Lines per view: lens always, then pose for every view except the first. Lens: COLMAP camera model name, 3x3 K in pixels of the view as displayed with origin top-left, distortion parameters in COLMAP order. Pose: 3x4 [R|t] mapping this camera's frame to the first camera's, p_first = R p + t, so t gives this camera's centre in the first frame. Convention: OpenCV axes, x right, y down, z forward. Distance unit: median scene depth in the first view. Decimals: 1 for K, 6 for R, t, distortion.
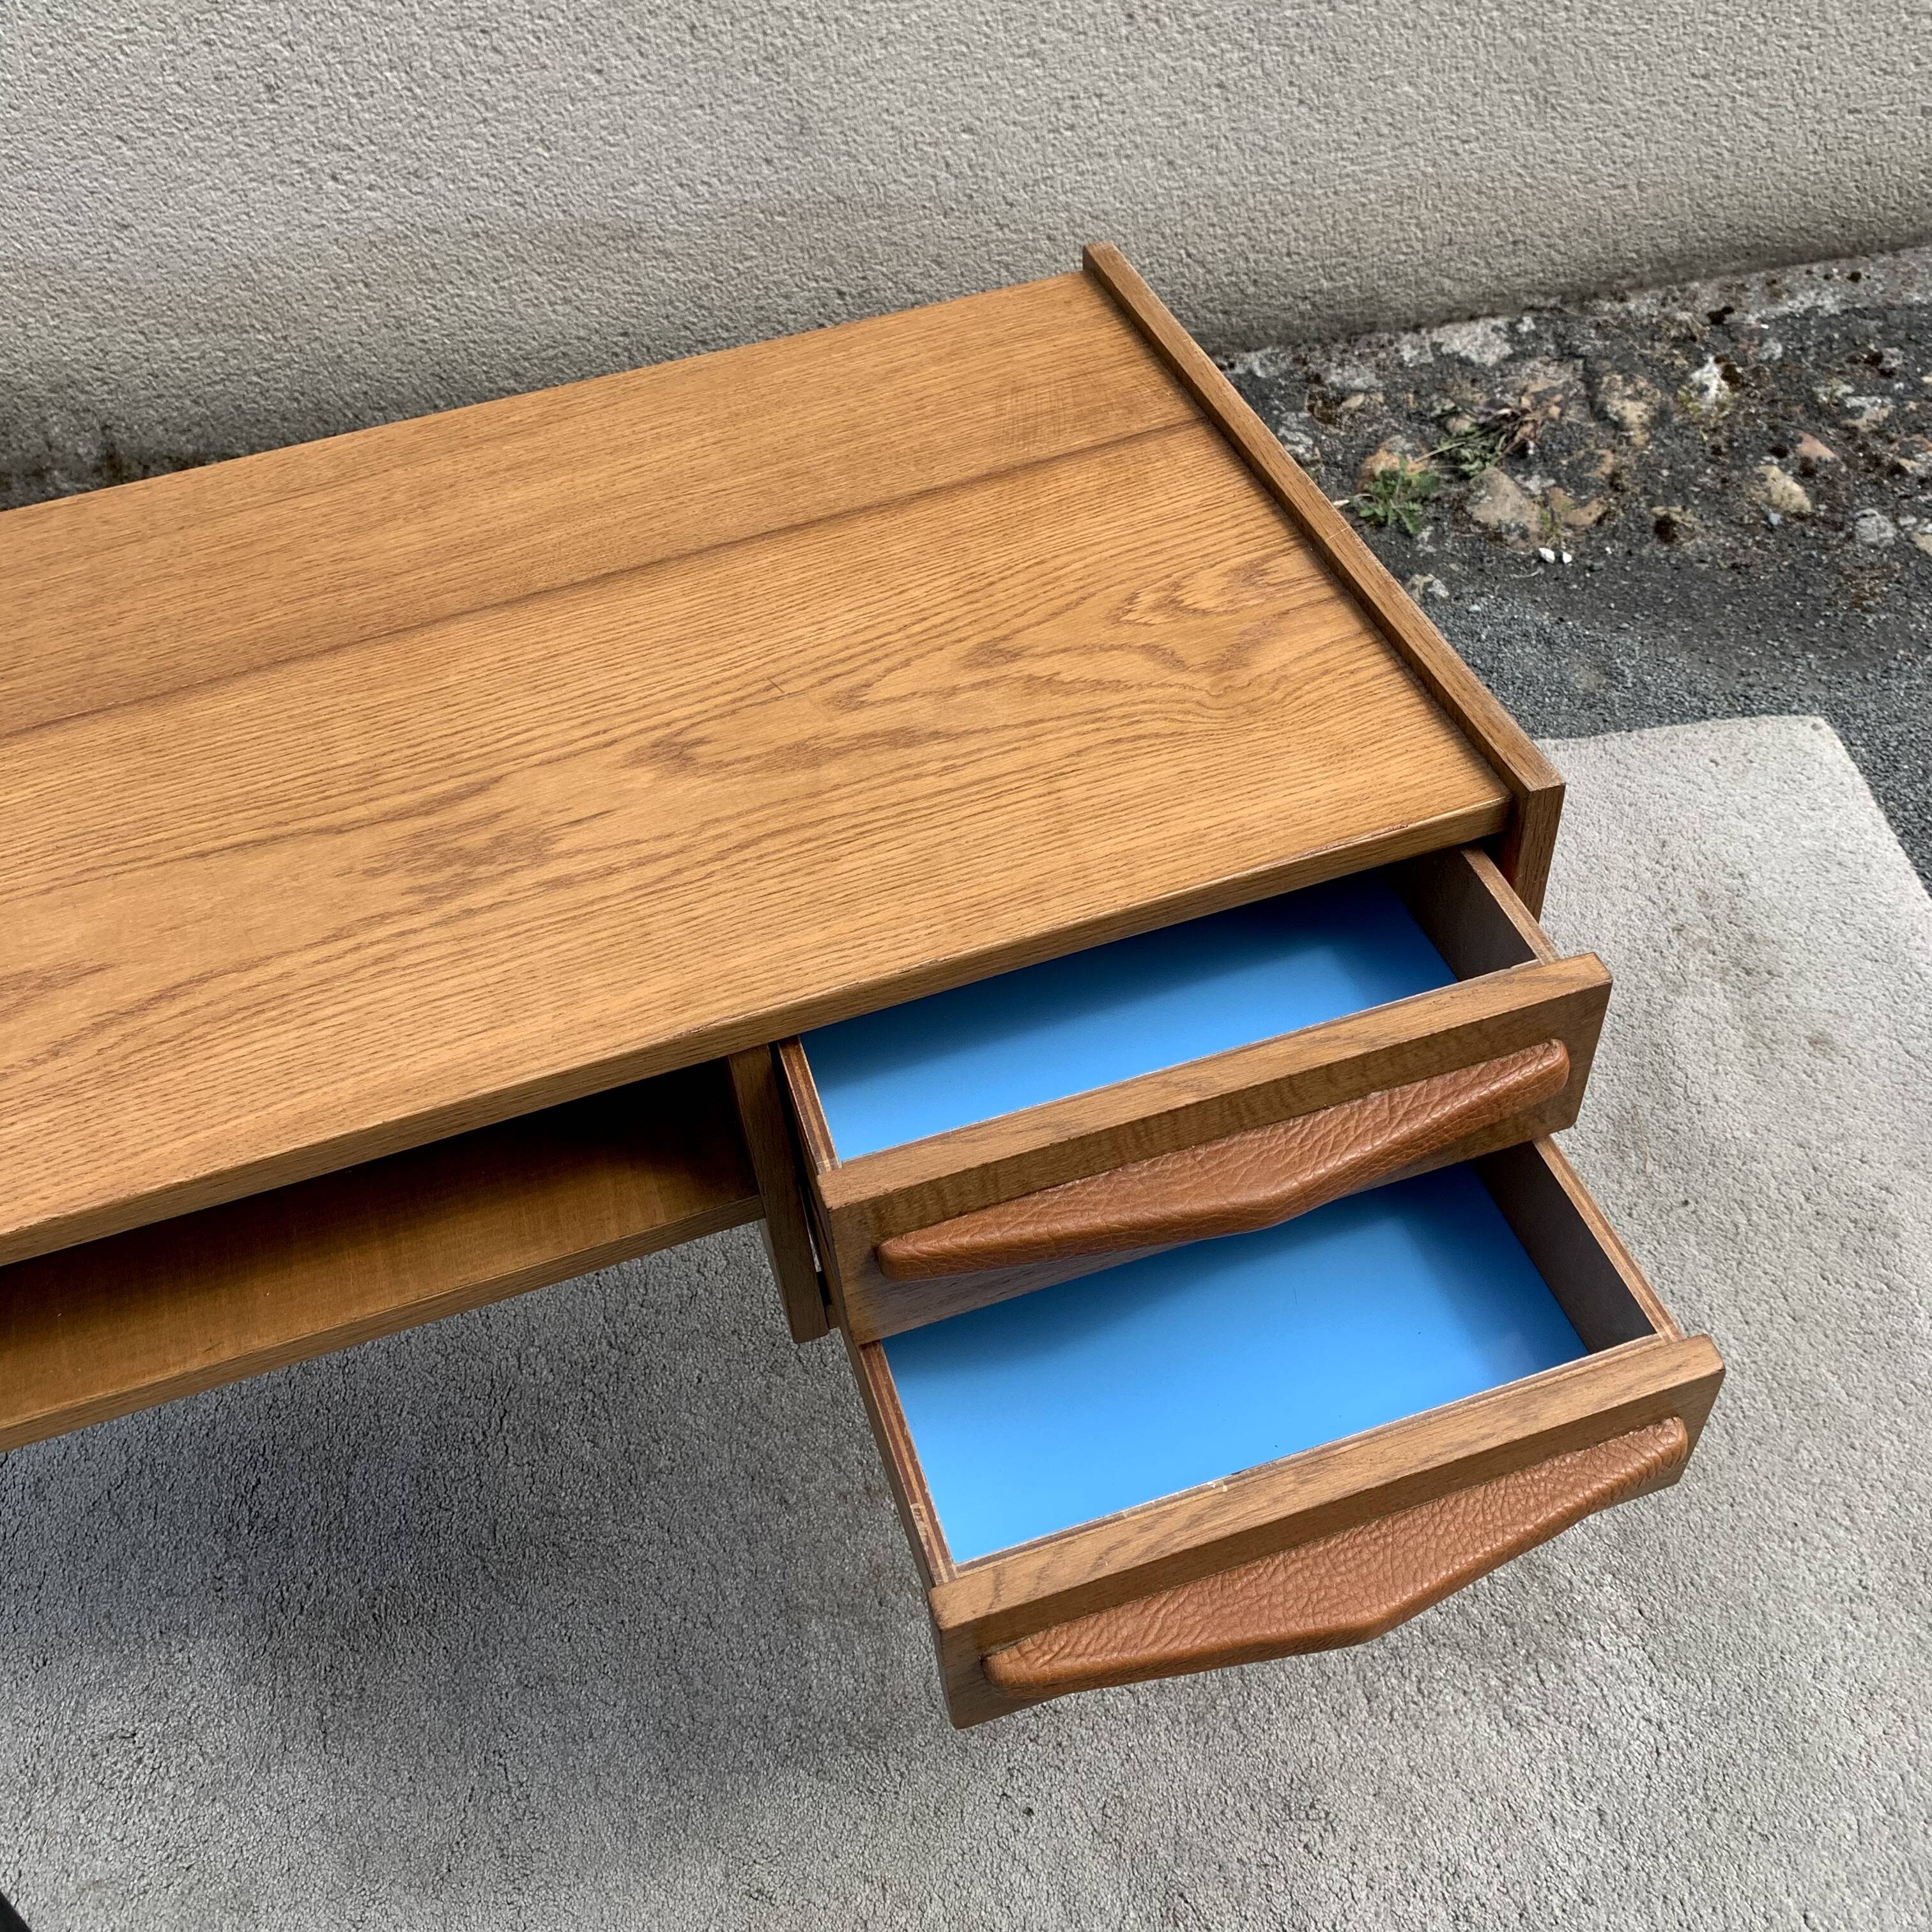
lens RADIAL K [[1975.7, 0, 975.6], [0, 1975.7, 912.2], [0, 0, 1]] dist [0.002224, 0.002721]
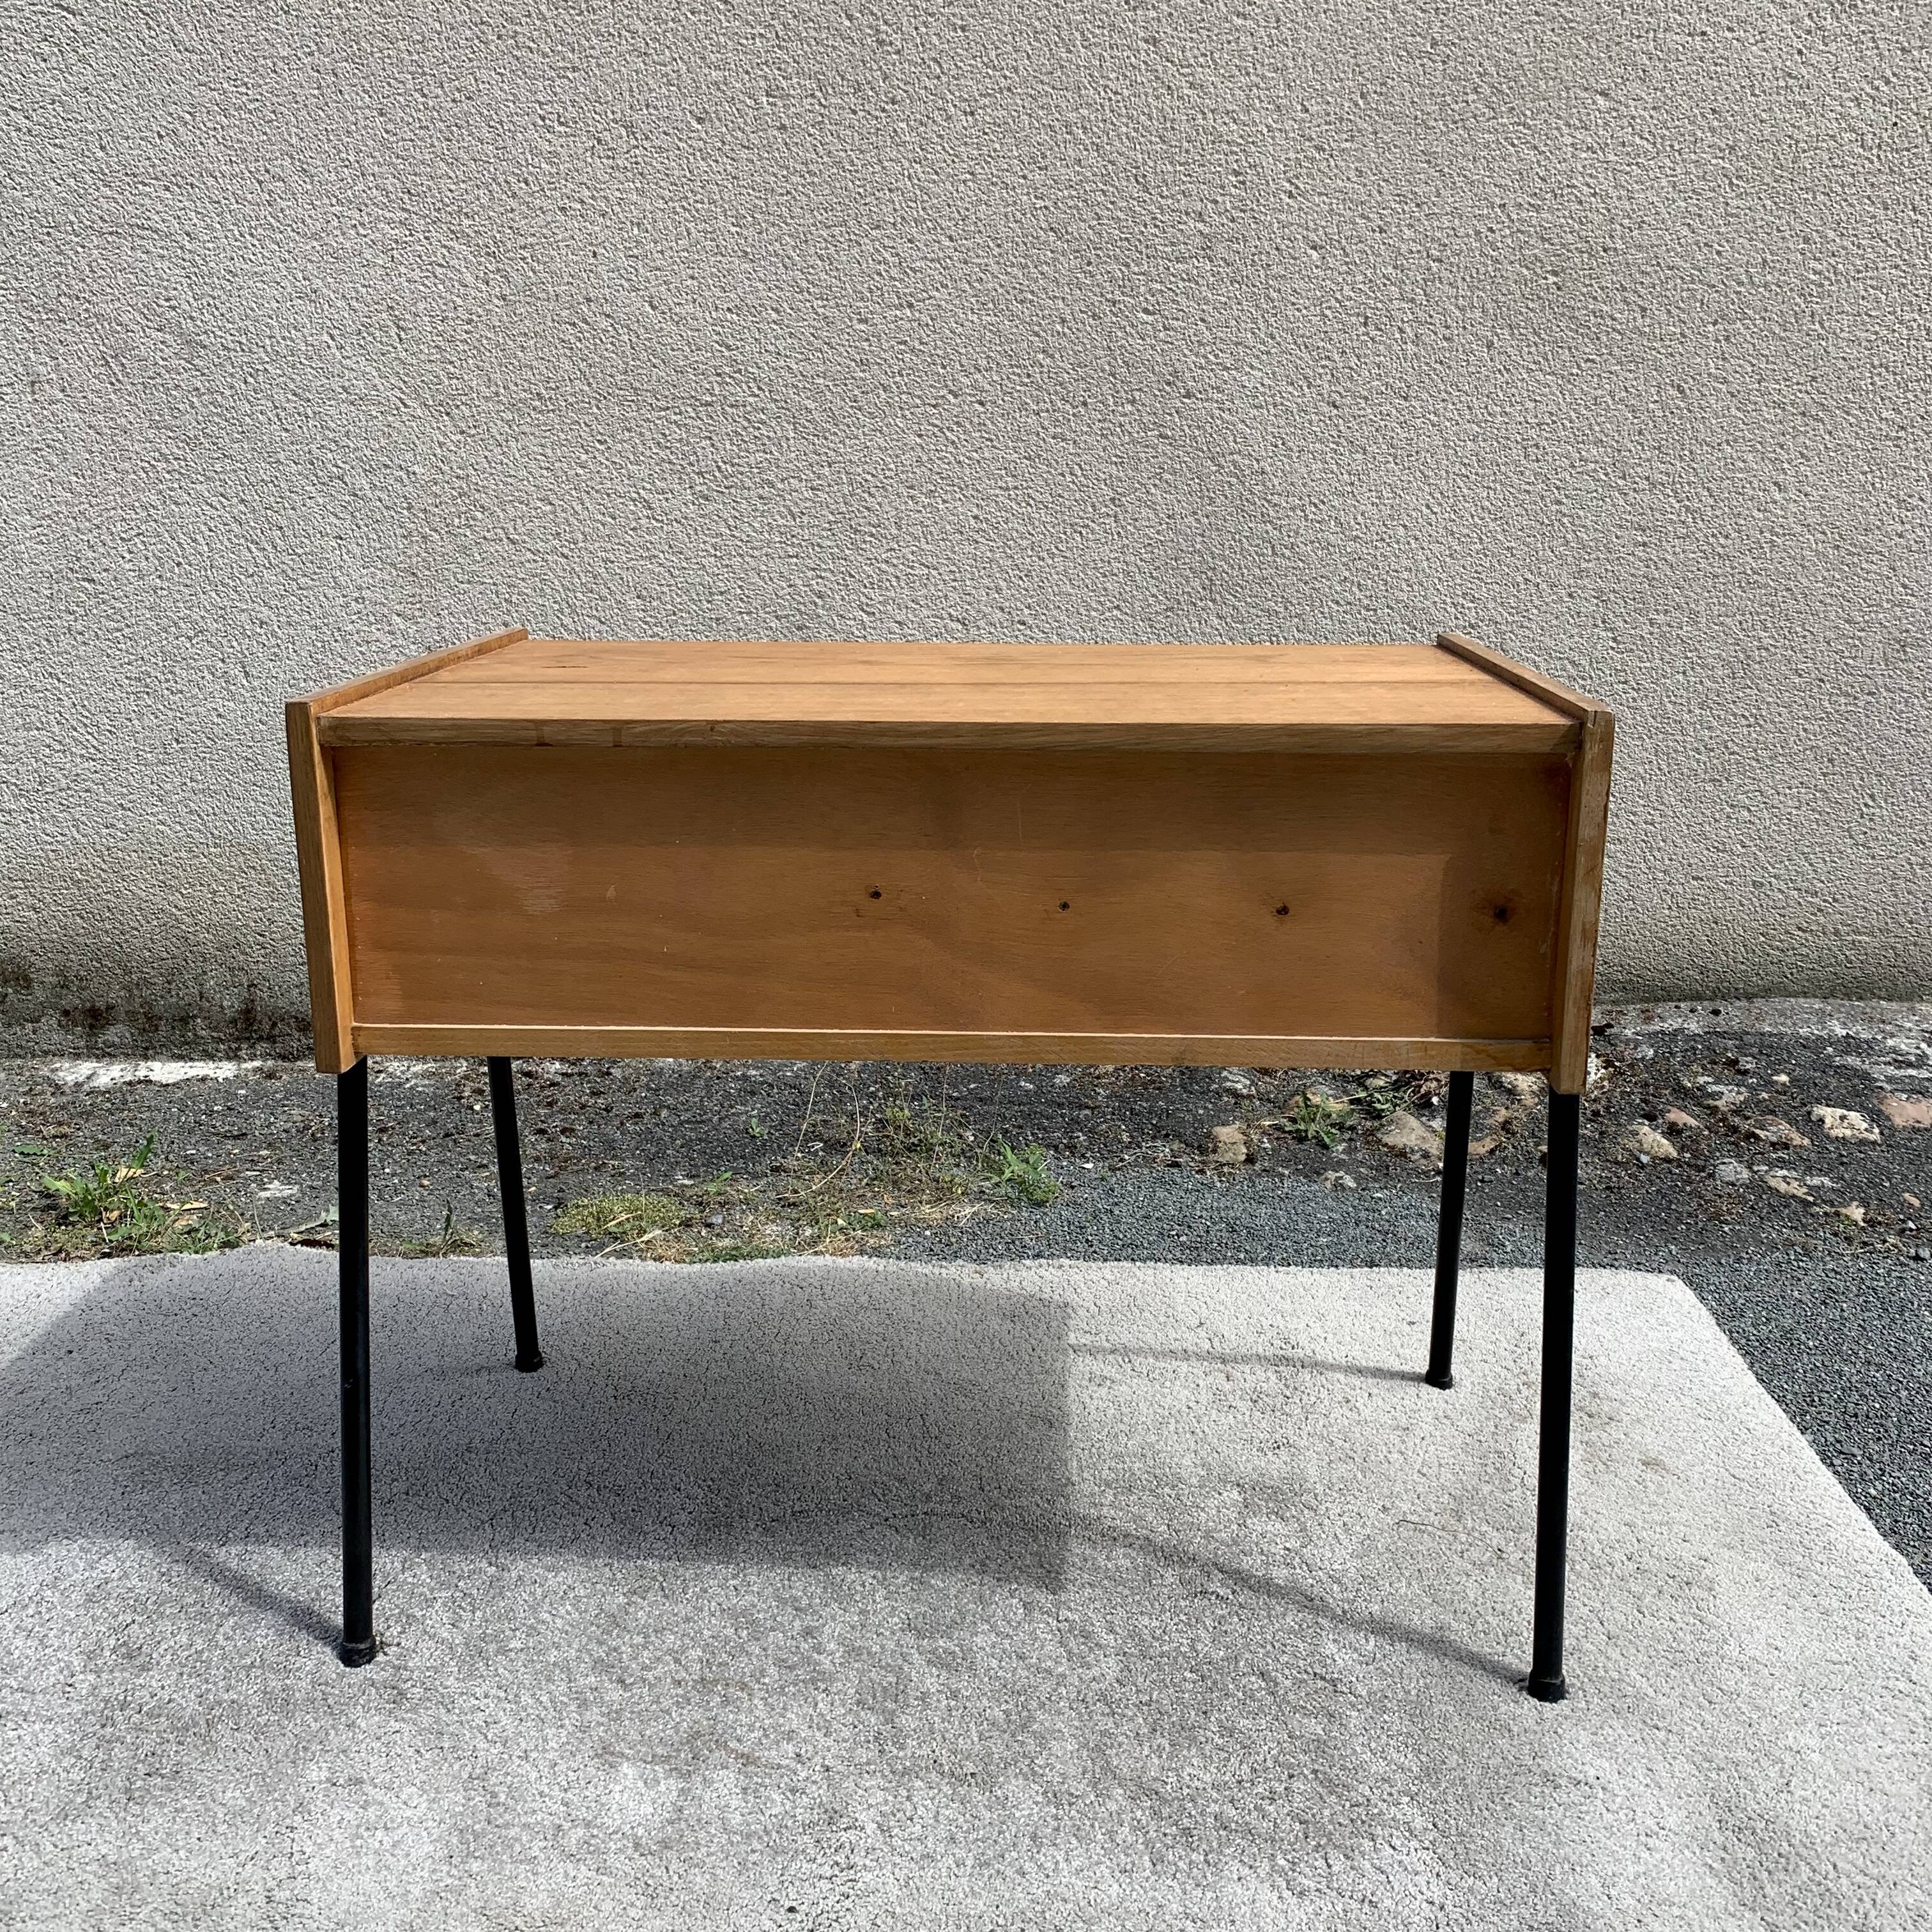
lens RADIAL K [[1937.8, 0, 973.1], [0, 1937.8, 931.9], [0, 0, 1]] dist [0.133232, -0.353681]
pose [[0.993337, 0.097909, -0.060789, 0.073022], [-0.115168, 0.862699, -0.492429, 0.293725], [0.004229, 0.496149, 0.868227, -0.056525]]
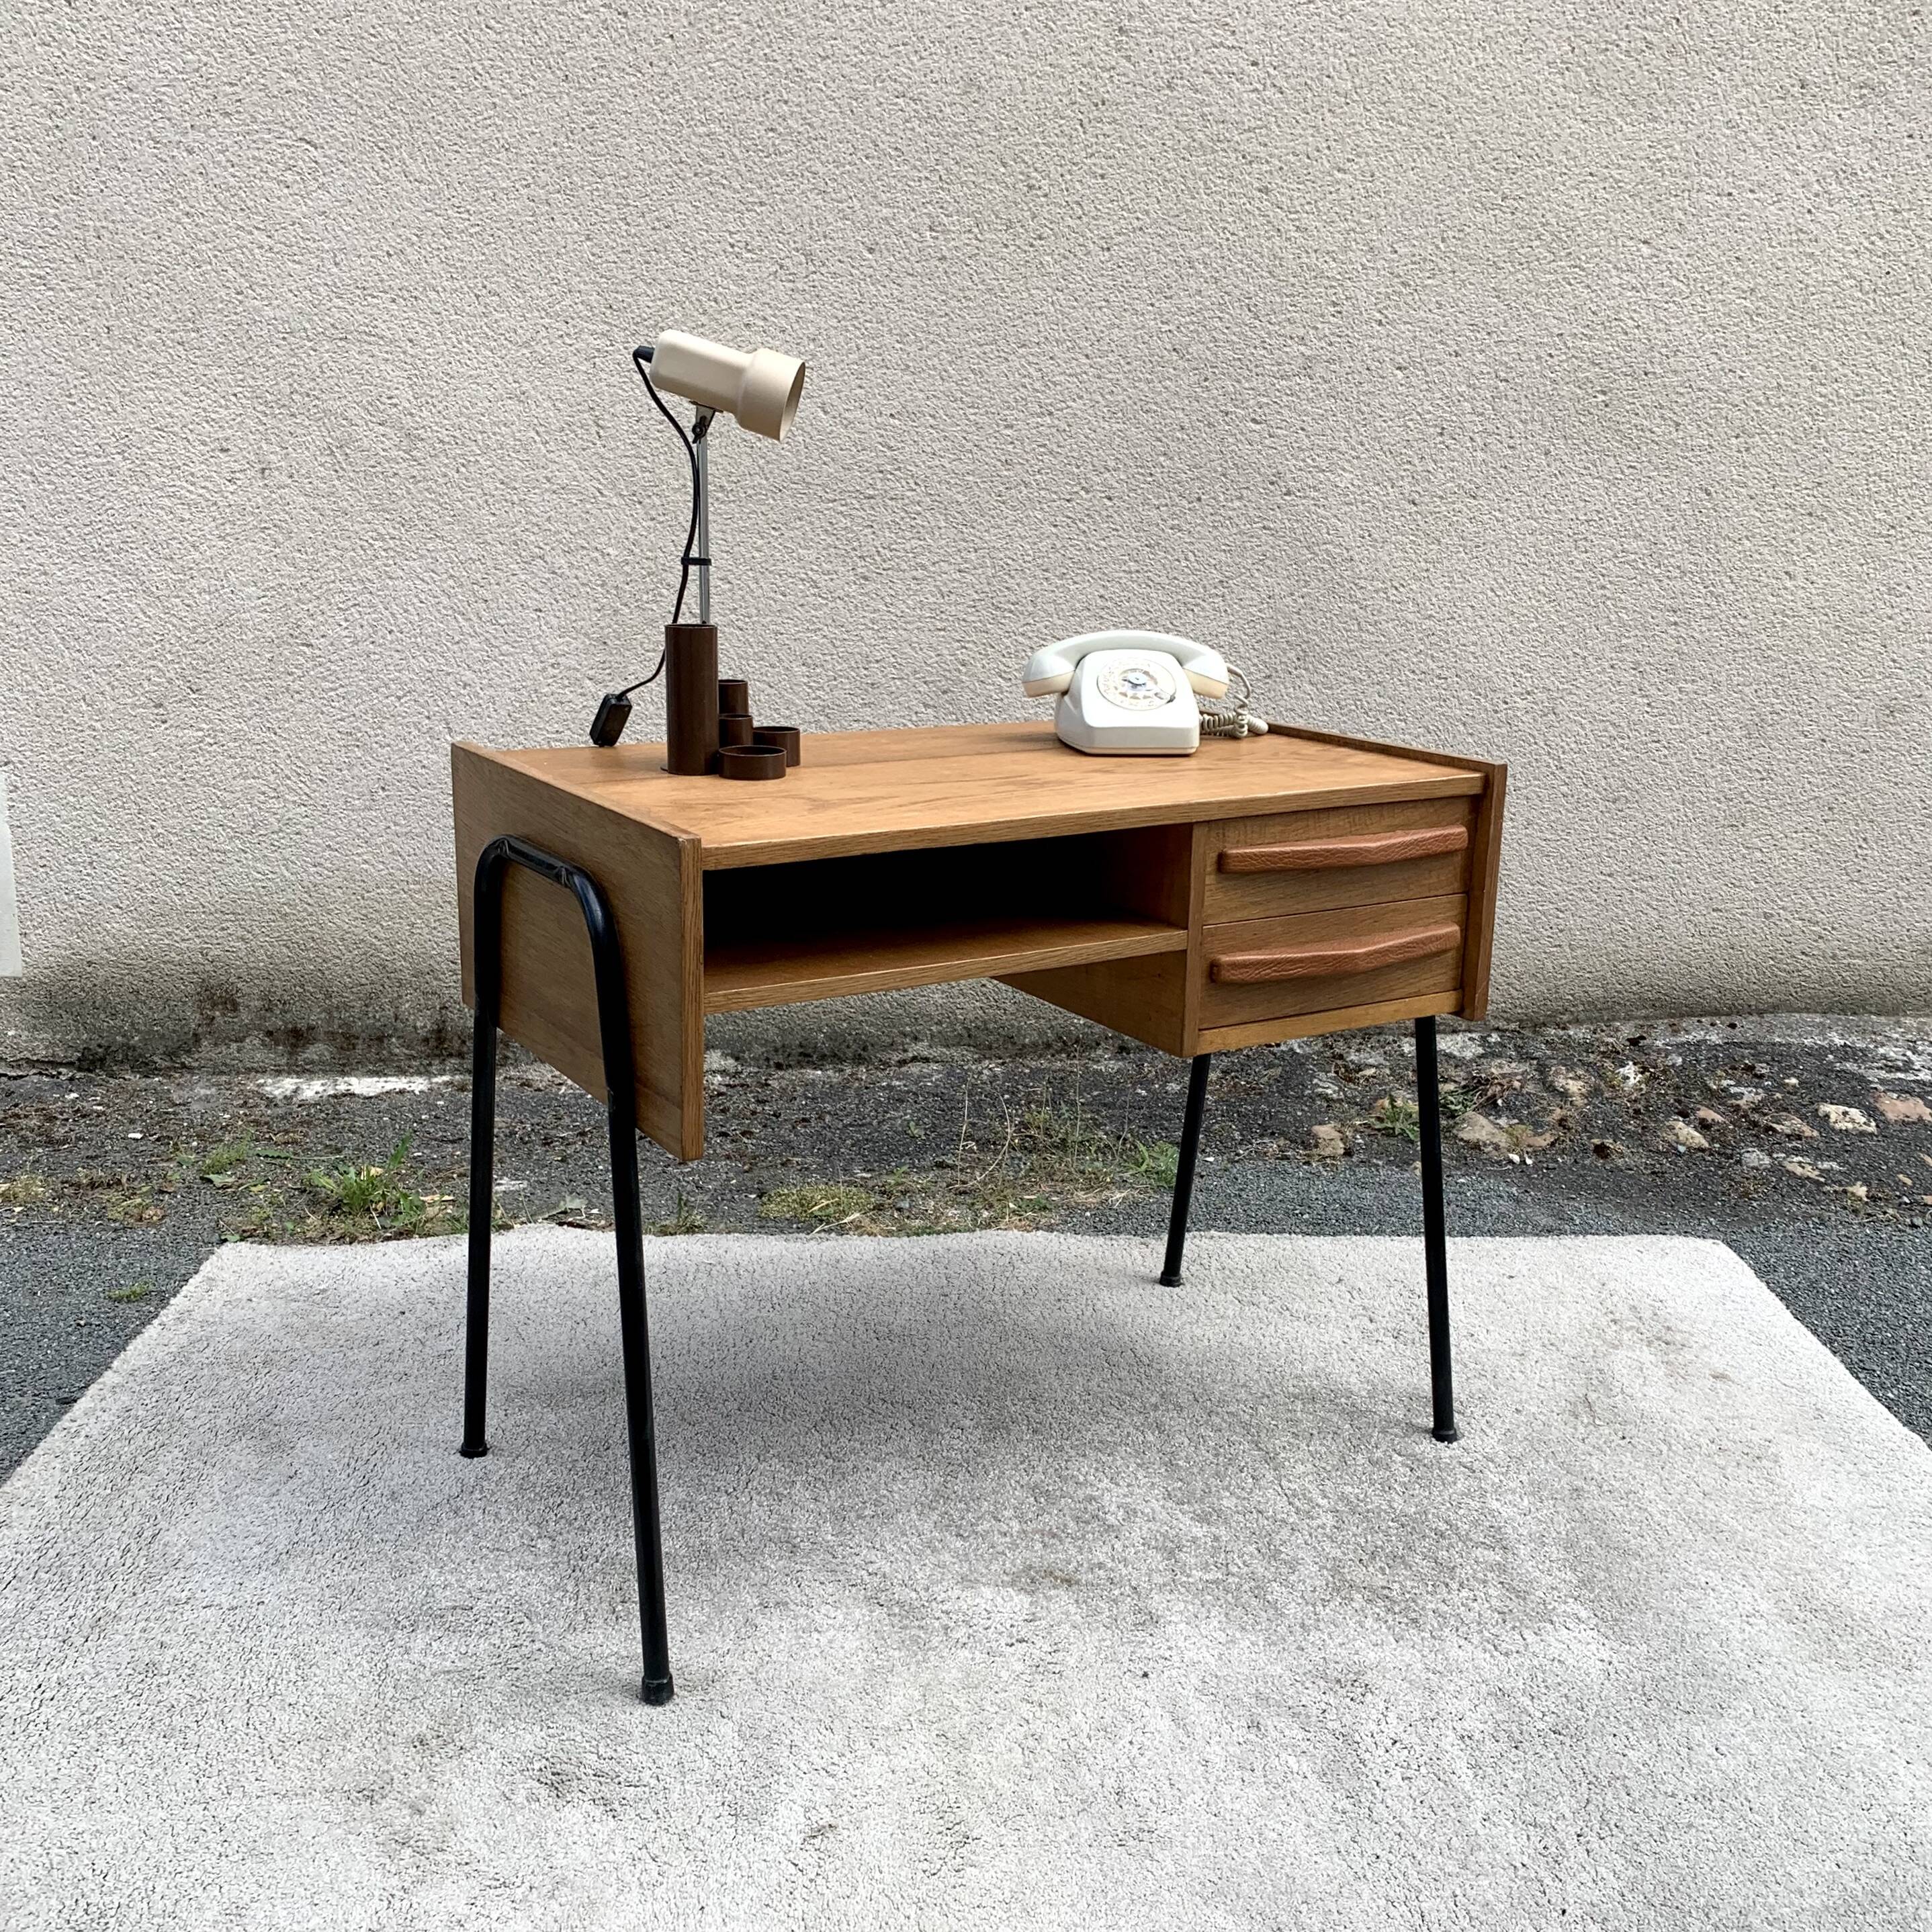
lens RADIAL K [[2025.2, 0, 1003.6], [0, 2025.2, 969.4], [0, 0, 1]] dist [0.169222, -0.486872]
pose [[0.995448, 0.095215, -0.004199, -0.064561], [-0.084829, 0.865058, -0.494448, 0.430436], [-0.043446, 0.492553, 0.869197, -0.263760]]
